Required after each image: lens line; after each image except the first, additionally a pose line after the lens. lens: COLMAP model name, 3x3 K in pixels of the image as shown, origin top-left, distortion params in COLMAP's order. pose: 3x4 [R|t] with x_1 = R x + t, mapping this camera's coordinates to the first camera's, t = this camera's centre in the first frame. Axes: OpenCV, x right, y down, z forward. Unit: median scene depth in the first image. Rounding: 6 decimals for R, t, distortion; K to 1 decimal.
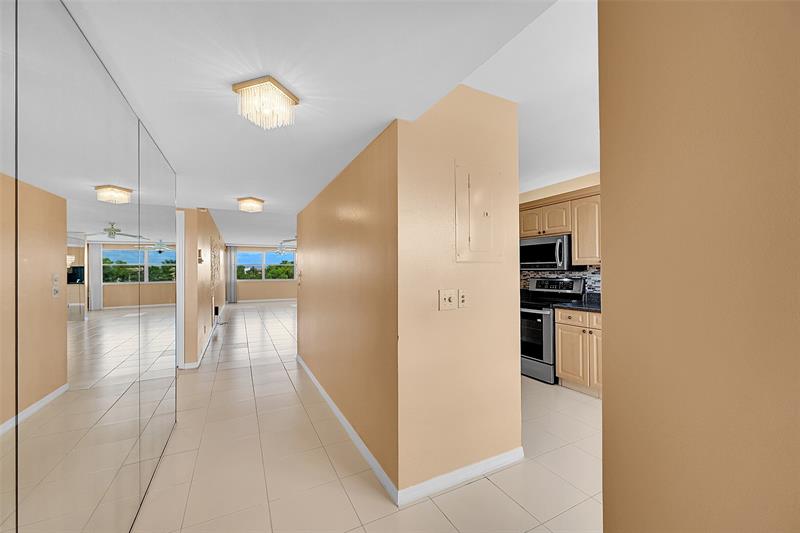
lens RADIAL K [[312.7, 0, 394.7], [0, 312.7, 263.9], [0, 0, 1]] dist [0.001754, 0.000038]
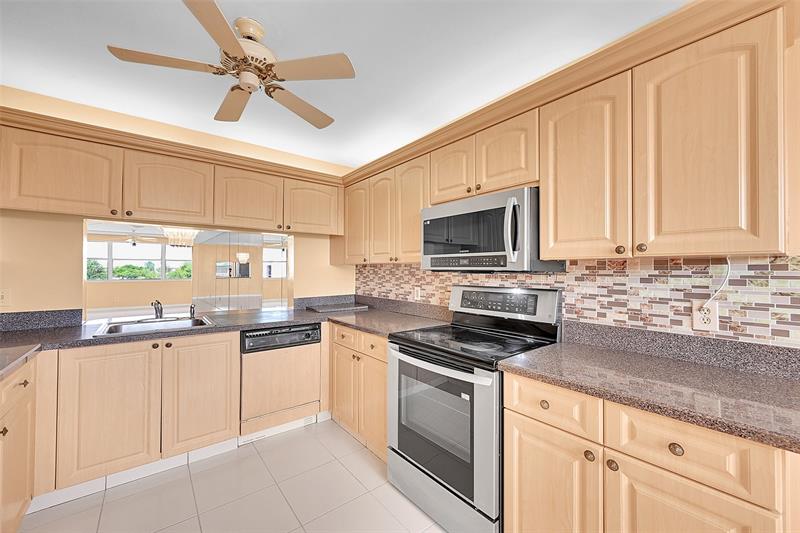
lens RADIAL K [[312.7, 0, 401.6], [0, 312.7, 268.4], [0, 0, 1]] dist [0.001754, 0.000038]
pose [[0.975244, 0.005469, 0.221065, 0.287646], [-0.009351, 0.999820, 0.016520, 0.010600], [-0.220935, -0.018178, 0.975119, 0.619865]]
